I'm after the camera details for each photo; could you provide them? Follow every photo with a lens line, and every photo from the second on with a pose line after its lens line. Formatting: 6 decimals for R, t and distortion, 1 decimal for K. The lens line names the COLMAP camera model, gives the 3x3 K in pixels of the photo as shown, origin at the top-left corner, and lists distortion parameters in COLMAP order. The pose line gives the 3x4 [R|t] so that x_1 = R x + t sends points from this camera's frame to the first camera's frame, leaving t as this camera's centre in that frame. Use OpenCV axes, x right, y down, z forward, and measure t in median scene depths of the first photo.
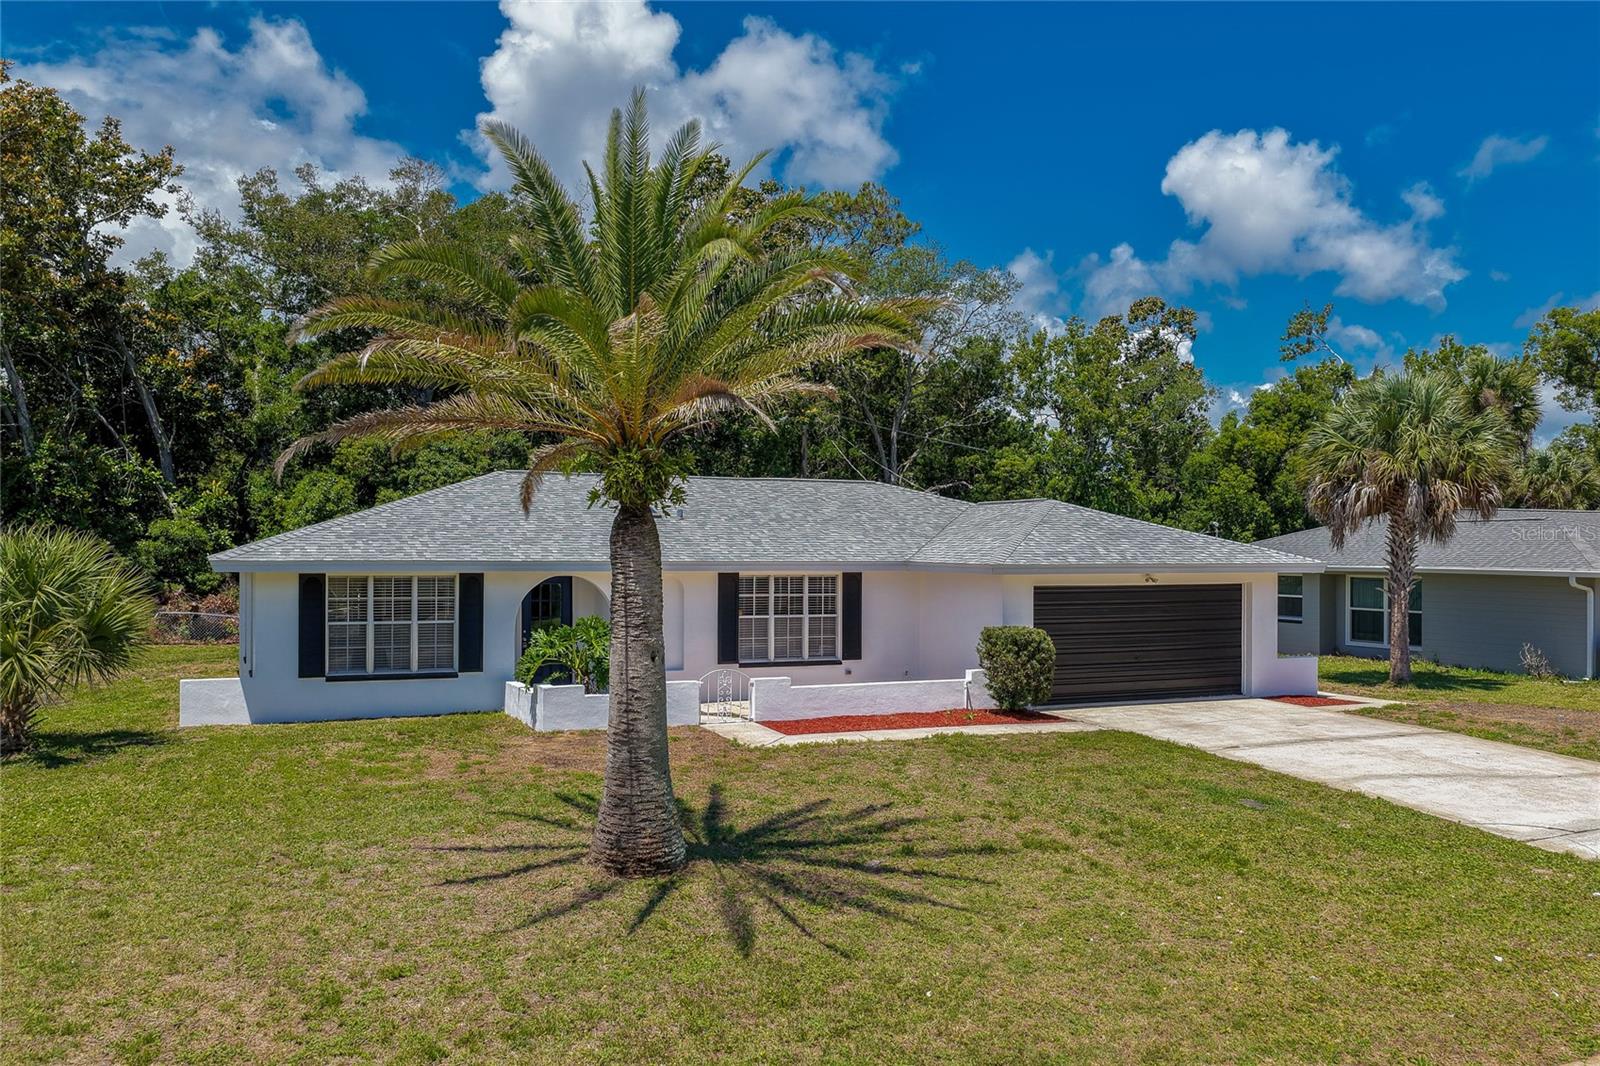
lens RADIAL K [[1272.3, 0, 800.0], [0, 1272.3, 533.0], [0, 0, 1]] dist [-0.031633, -0.002188]
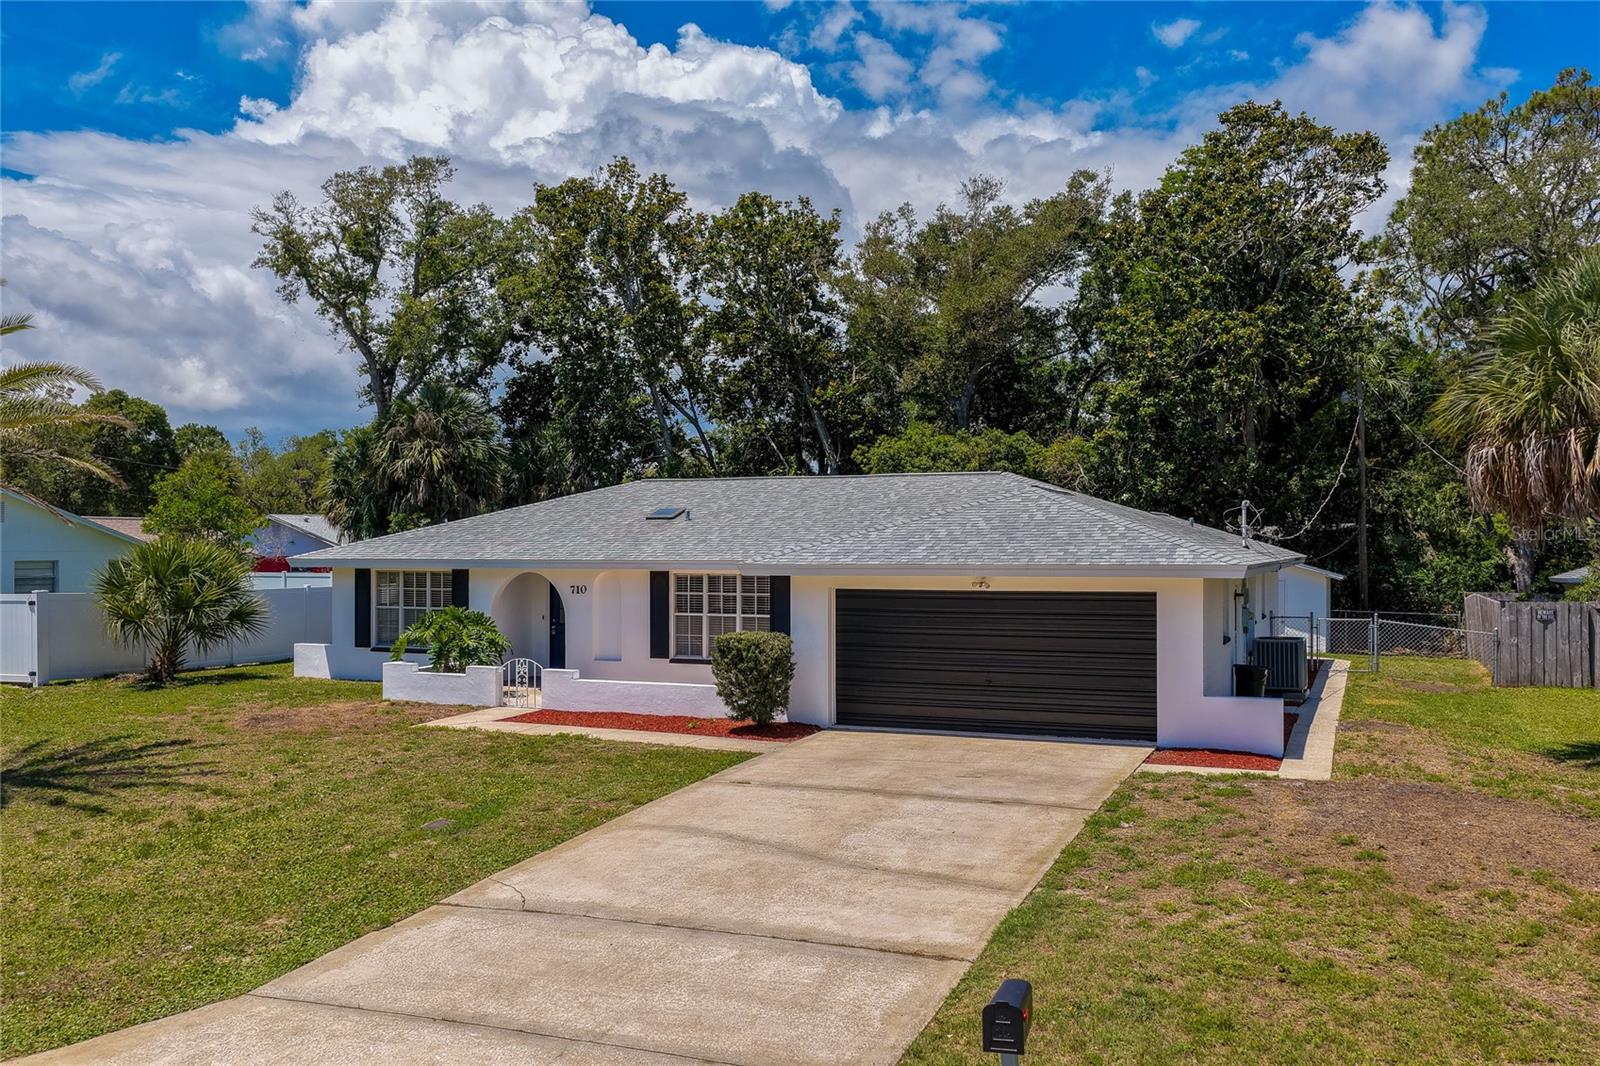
lens RADIAL K [[1272.3, 0, 800.0], [0, 1272.3, 533.0], [0, 0, 1]] dist [-0.031633, -0.002188]
pose [[0.681513, -0.014222, -0.731668, 0.785079], [0.013454, 0.999886, -0.006904, 0.008853], [0.731682, -0.005139, 0.681626, 0.373664]]
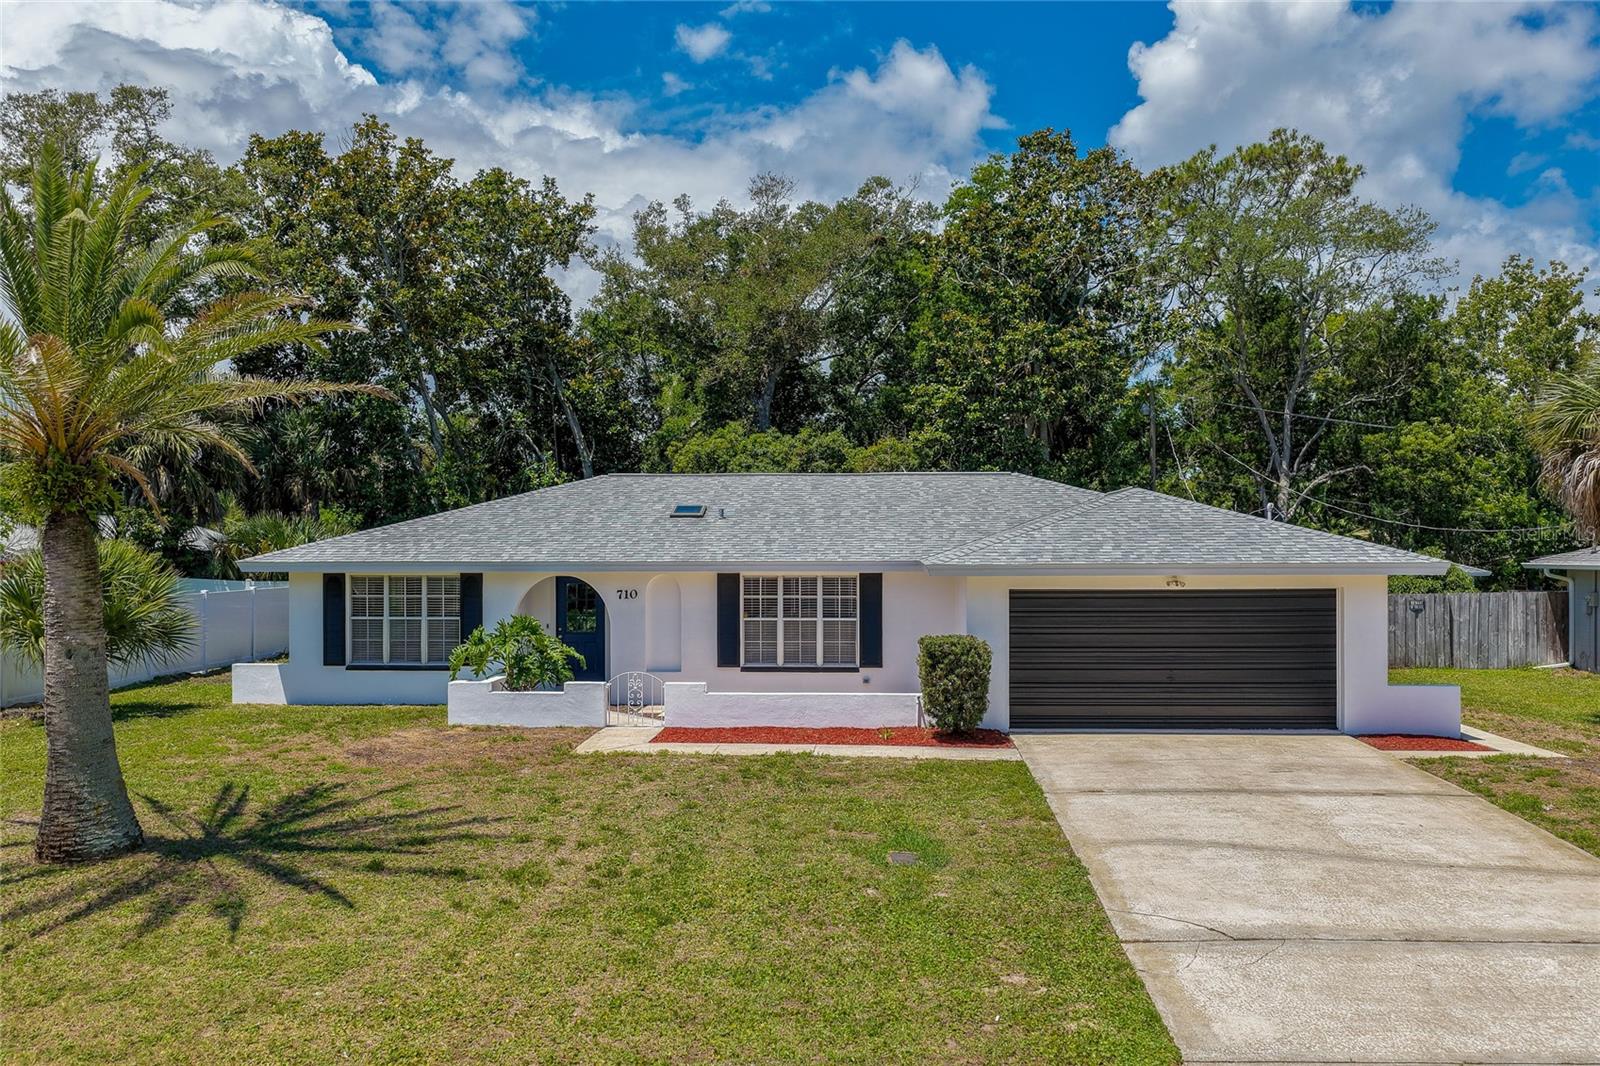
lens RADIAL K [[1273.5, 0, 800.0], [0, 1273.5, 533.0], [0, 0, 1]] dist [0.012397, 0.001226]
pose [[0.886376, -0.012062, -0.462810, 0.442796], [0.013100, 0.999914, -0.000972, 0.002231], [0.462781, -0.005201, 0.886457, 0.163078]]
